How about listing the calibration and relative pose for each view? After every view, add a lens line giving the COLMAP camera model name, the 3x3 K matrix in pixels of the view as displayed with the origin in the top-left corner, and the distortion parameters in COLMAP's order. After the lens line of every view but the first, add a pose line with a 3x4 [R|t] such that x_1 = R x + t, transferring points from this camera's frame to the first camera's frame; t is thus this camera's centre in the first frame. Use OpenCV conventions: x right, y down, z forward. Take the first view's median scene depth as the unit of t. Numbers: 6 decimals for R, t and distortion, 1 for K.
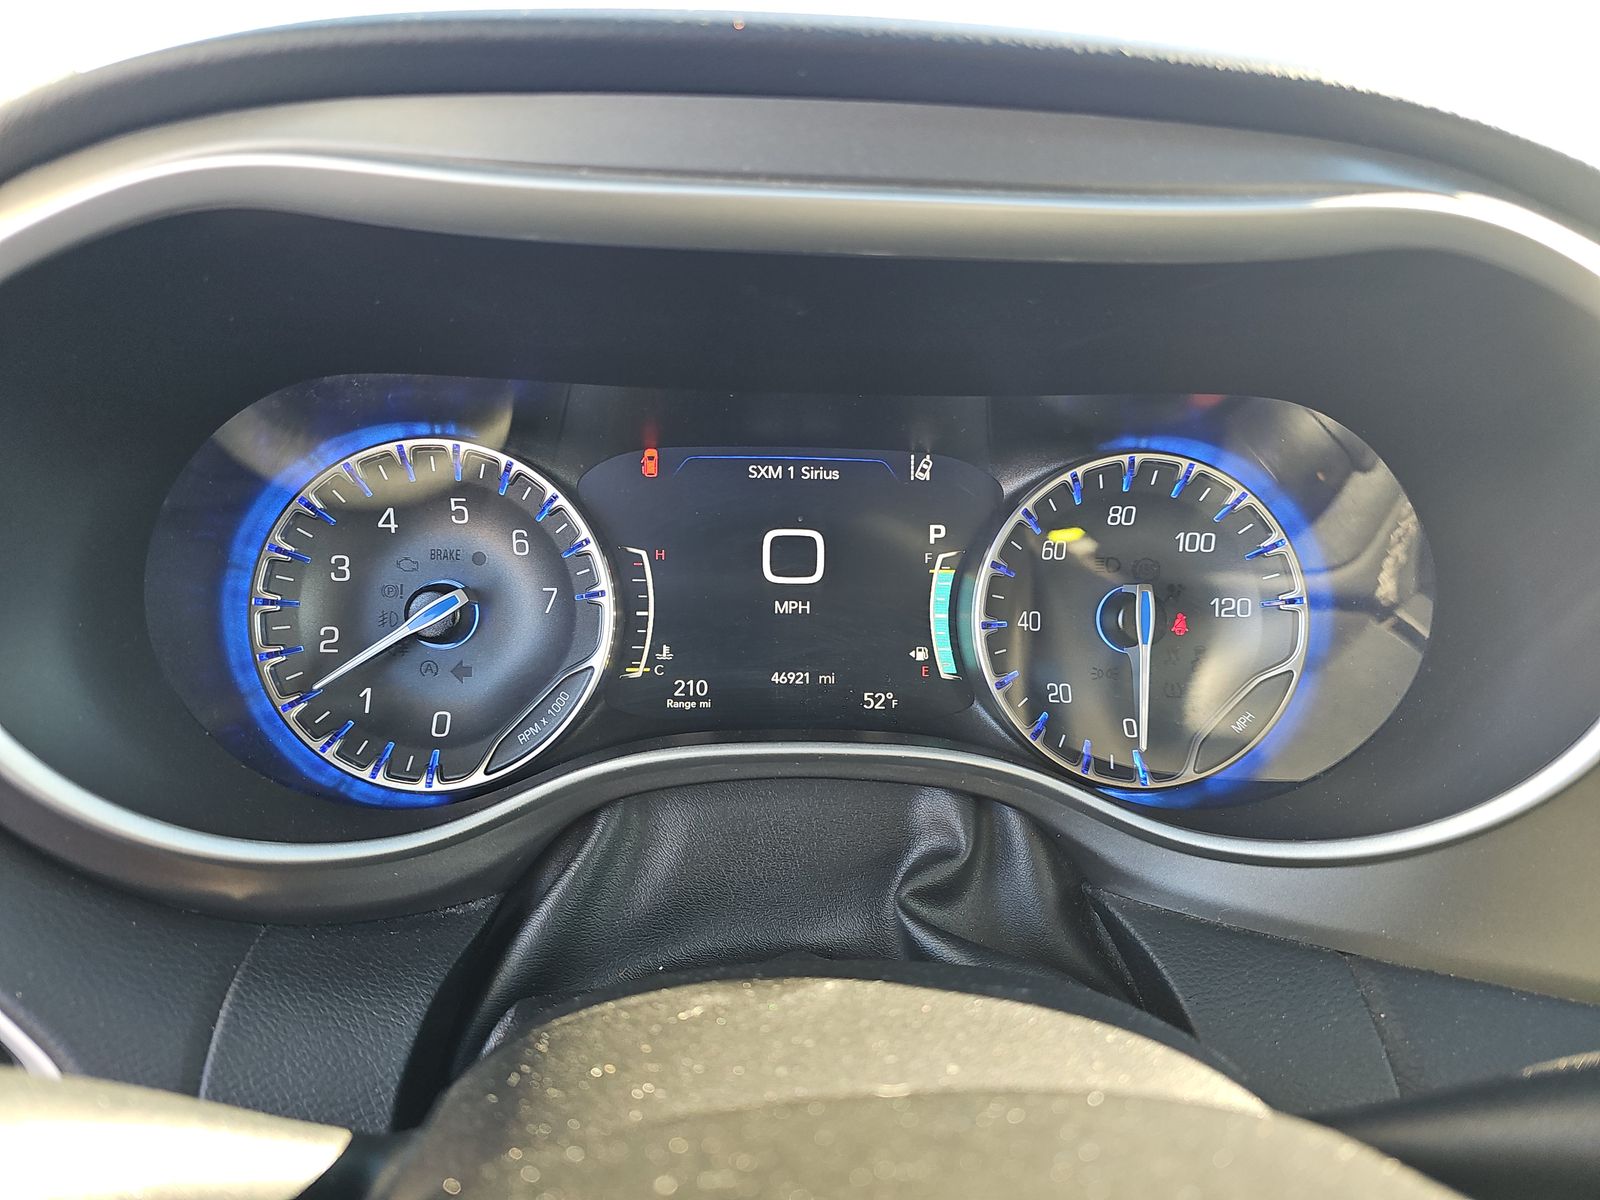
lens RADIAL K [[1049.5, 0, 790.3], [0, 1049.5, 611.8], [0, 0, 1]] dist [0.054604, -0.057170]
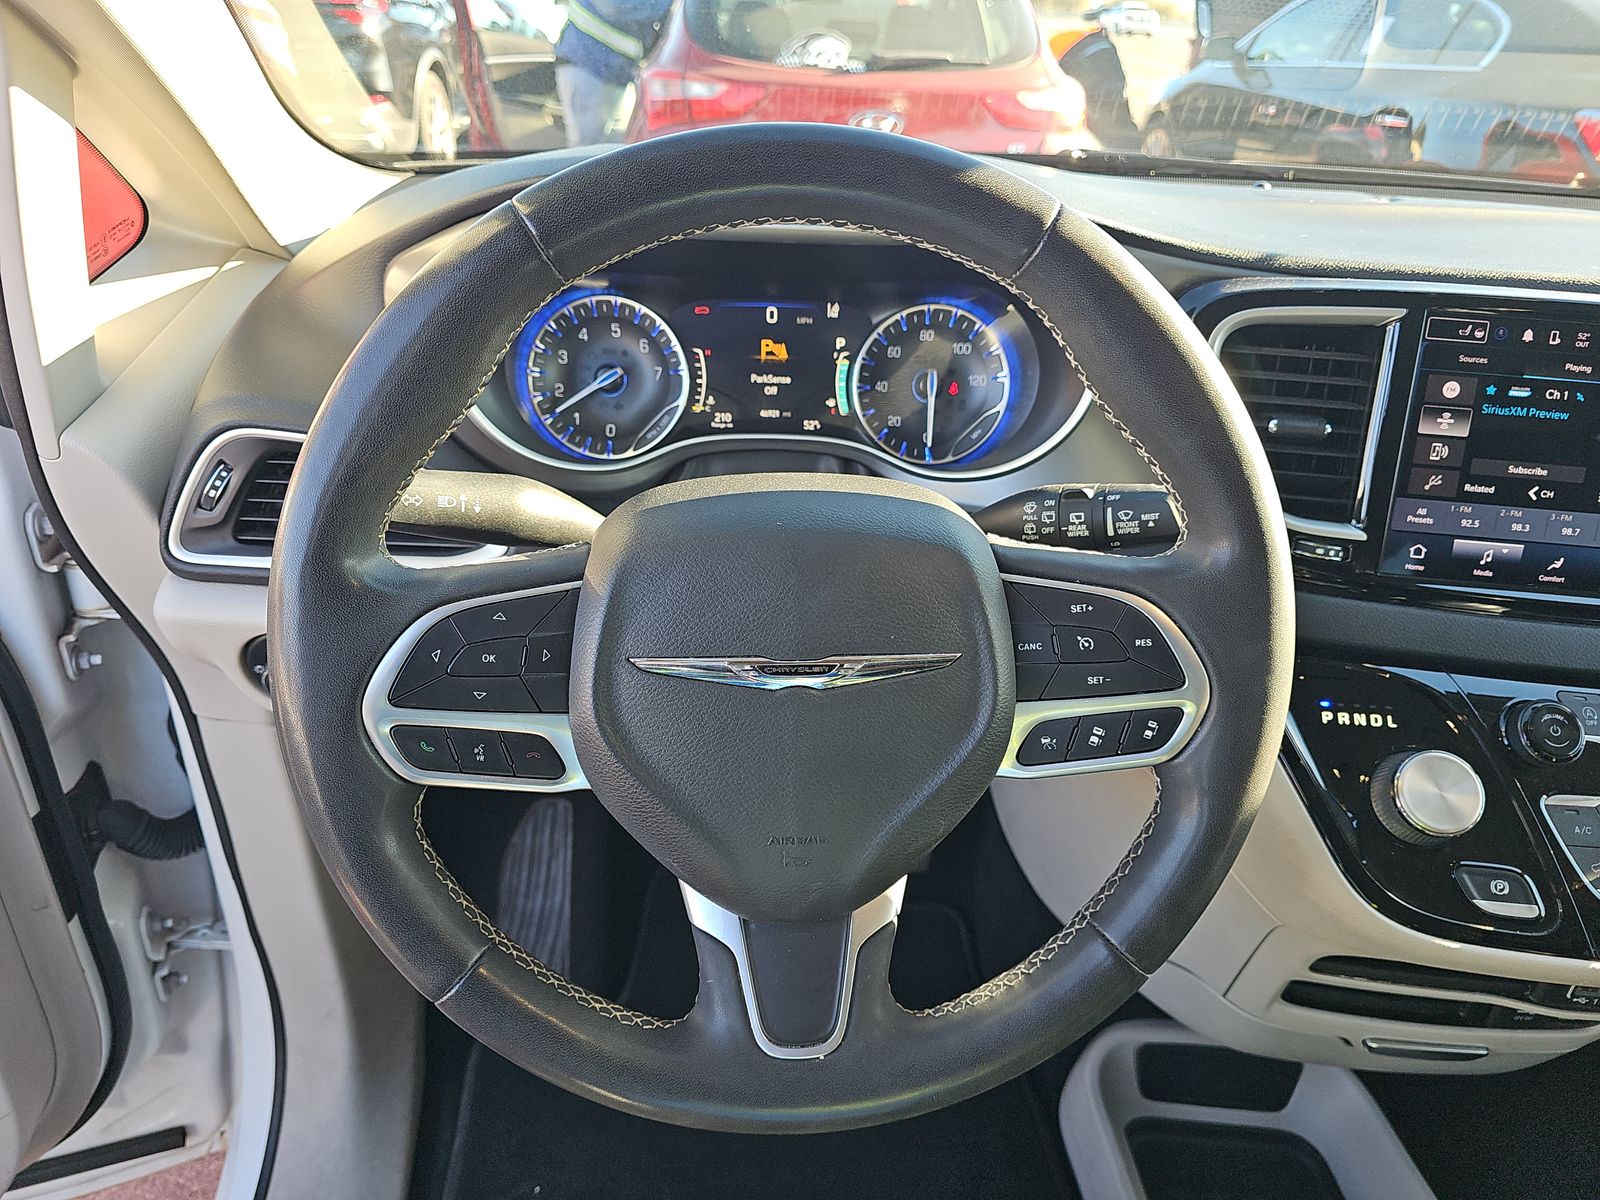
lens RADIAL K [[1093.0, 0, 805.1], [0, 1093.0, 631.9], [0, 0, 1]] dist [0.066653, -0.088820]
pose [[0.999836, 0.012451, -0.013153, 0.110786], [-0.009819, 0.982876, 0.184007, 0.092609], [0.015219, -0.183848, 0.982837, -1.310222]]
